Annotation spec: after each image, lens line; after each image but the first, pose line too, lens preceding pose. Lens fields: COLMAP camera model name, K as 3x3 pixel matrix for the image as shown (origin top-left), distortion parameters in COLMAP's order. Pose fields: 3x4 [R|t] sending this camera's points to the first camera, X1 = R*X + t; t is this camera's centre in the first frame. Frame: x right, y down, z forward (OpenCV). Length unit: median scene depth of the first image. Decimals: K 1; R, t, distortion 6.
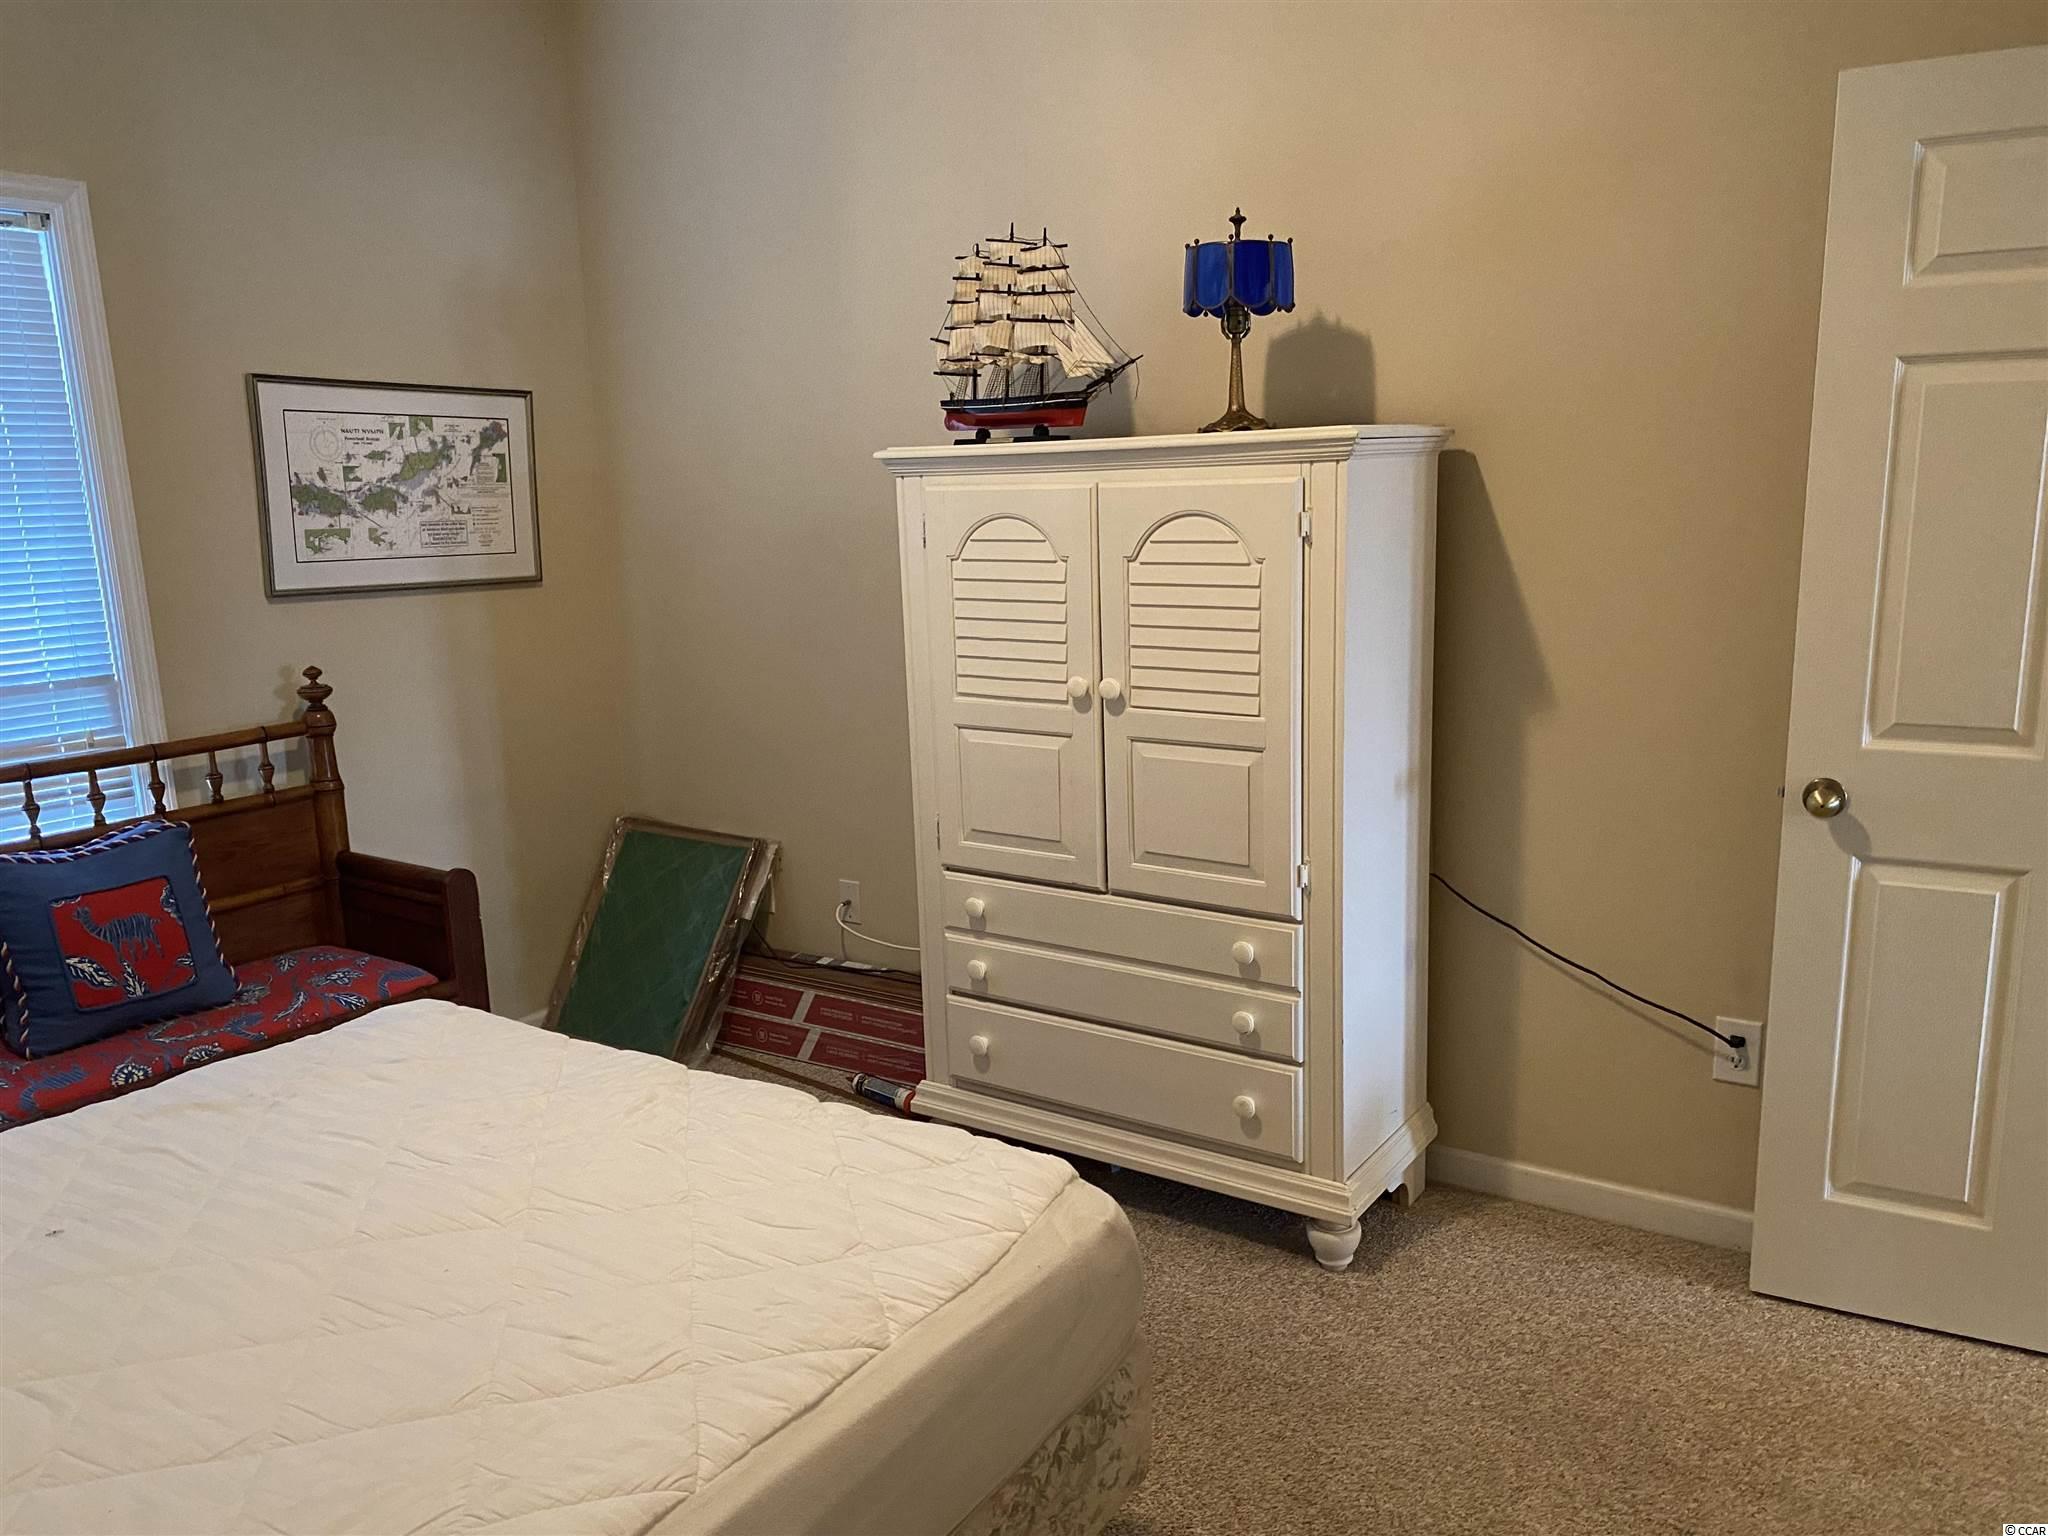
lens RADIAL K [[1528.6, 0, 1024.0], [0, 1528.6, 768.0], [0, 0, 1]] dist [-0.002957, 0.045824]
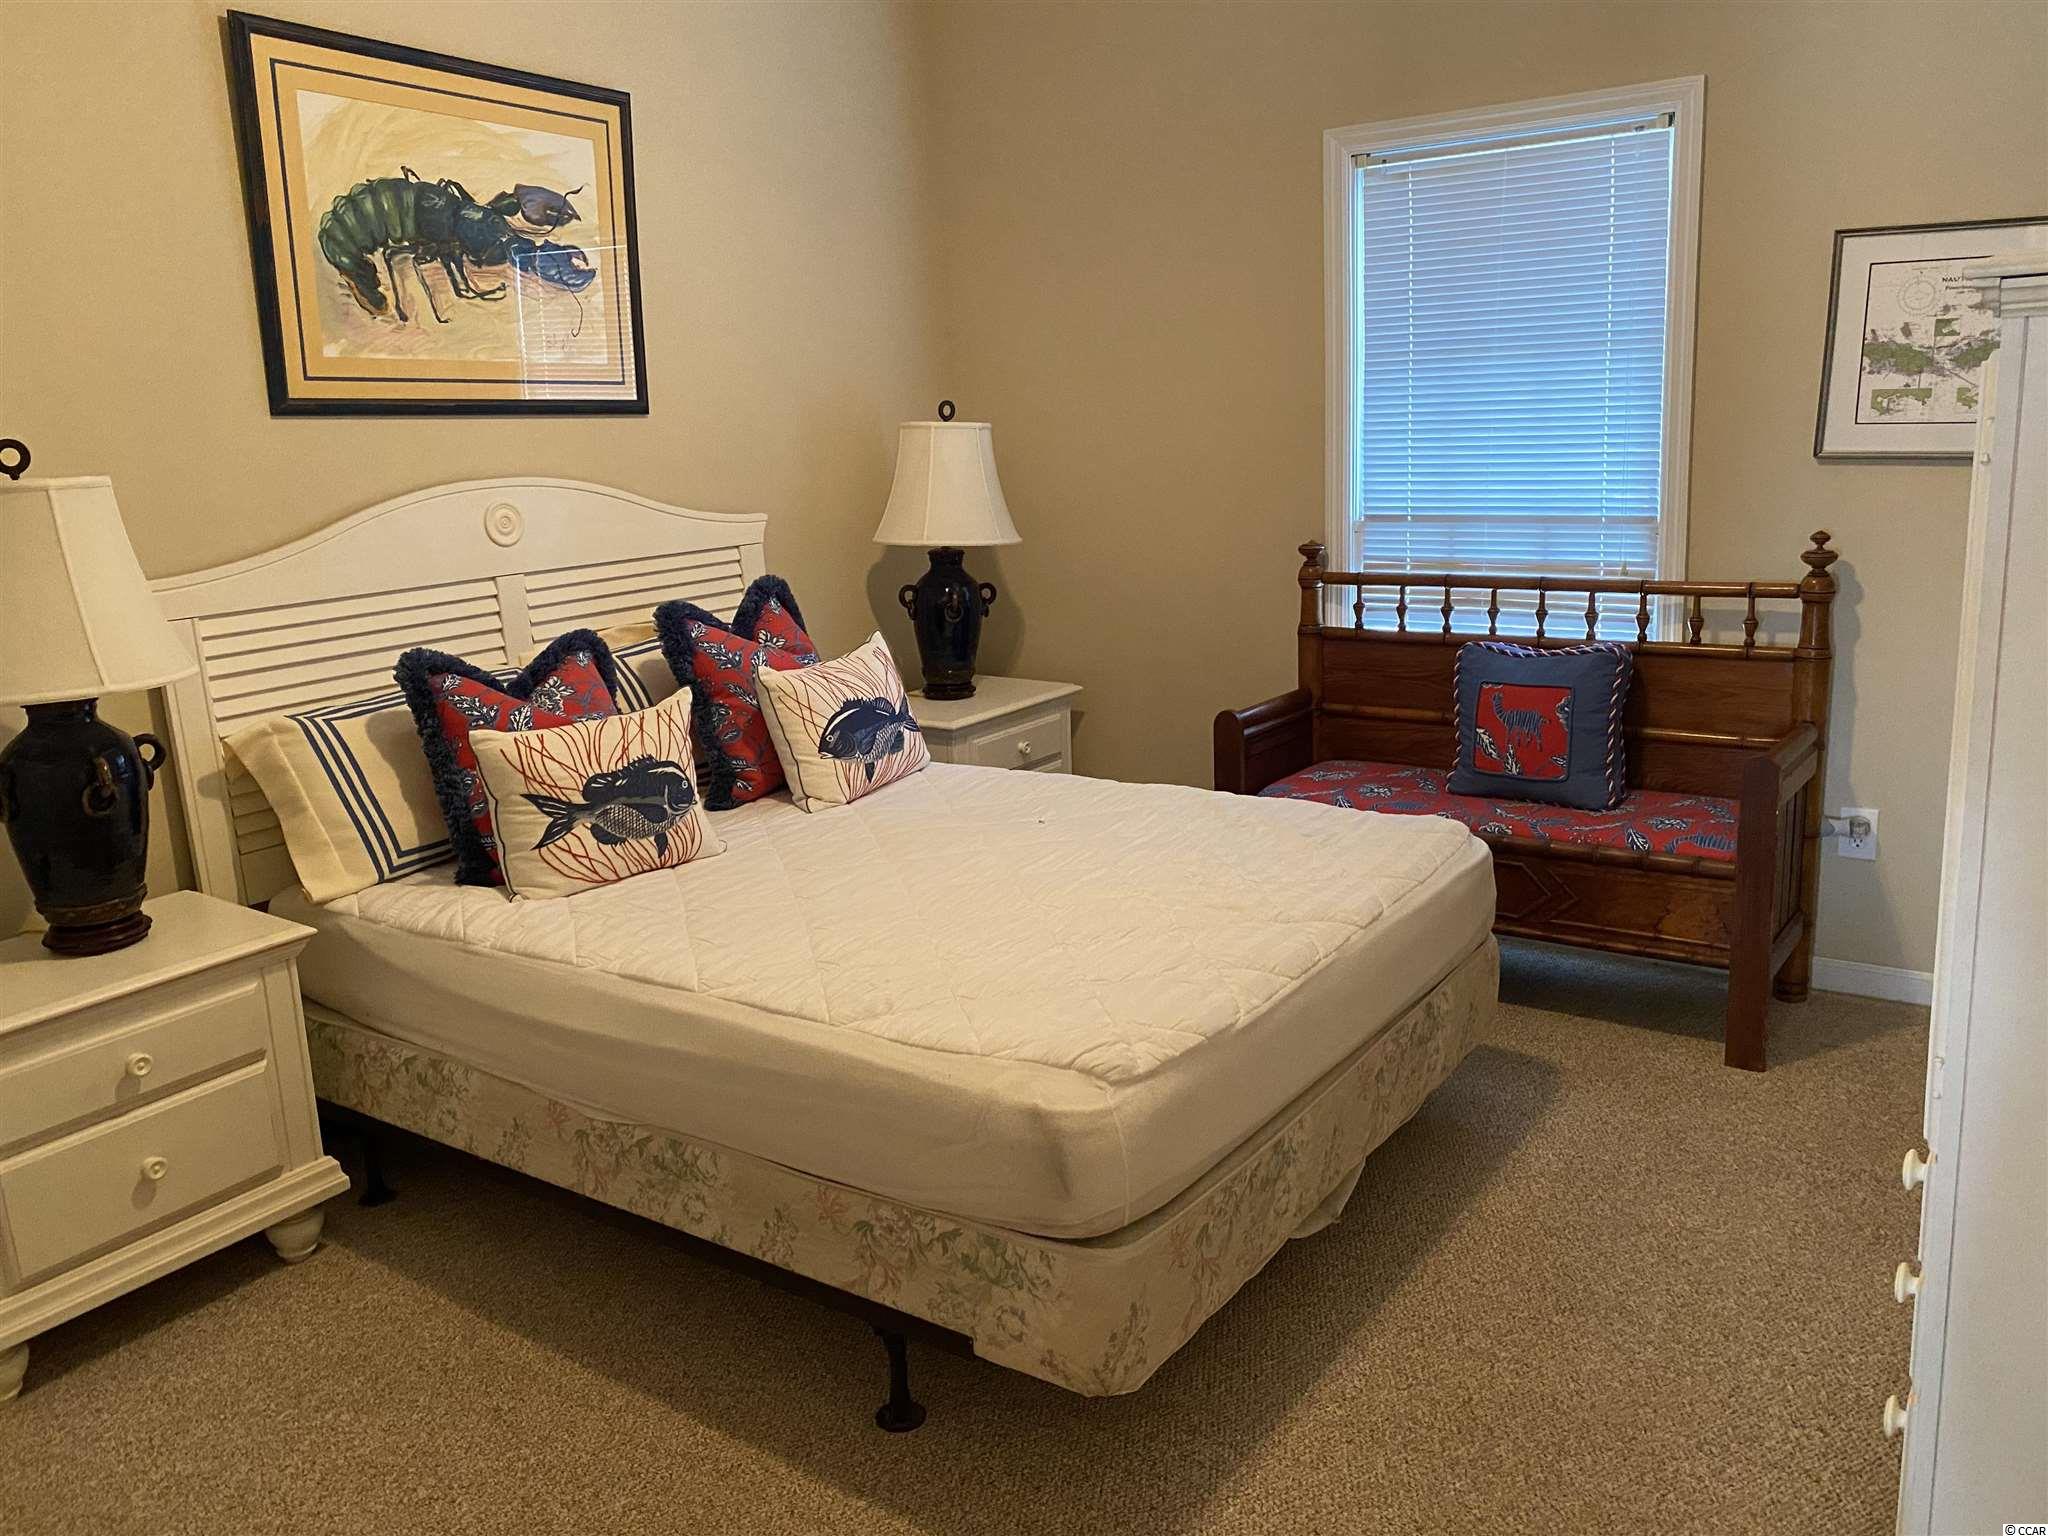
lens RADIAL K [[1586.3, 0, 1024.0], [0, 1586.3, 768.0], [0, 0, 1]] dist [0.038180, -0.007291]
pose [[0.006737, 0.275898, -0.961163, 0.567470], [-0.135835, 0.952529, 0.272467, -0.132549], [0.990709, 0.128724, 0.043894, 0.461247]]
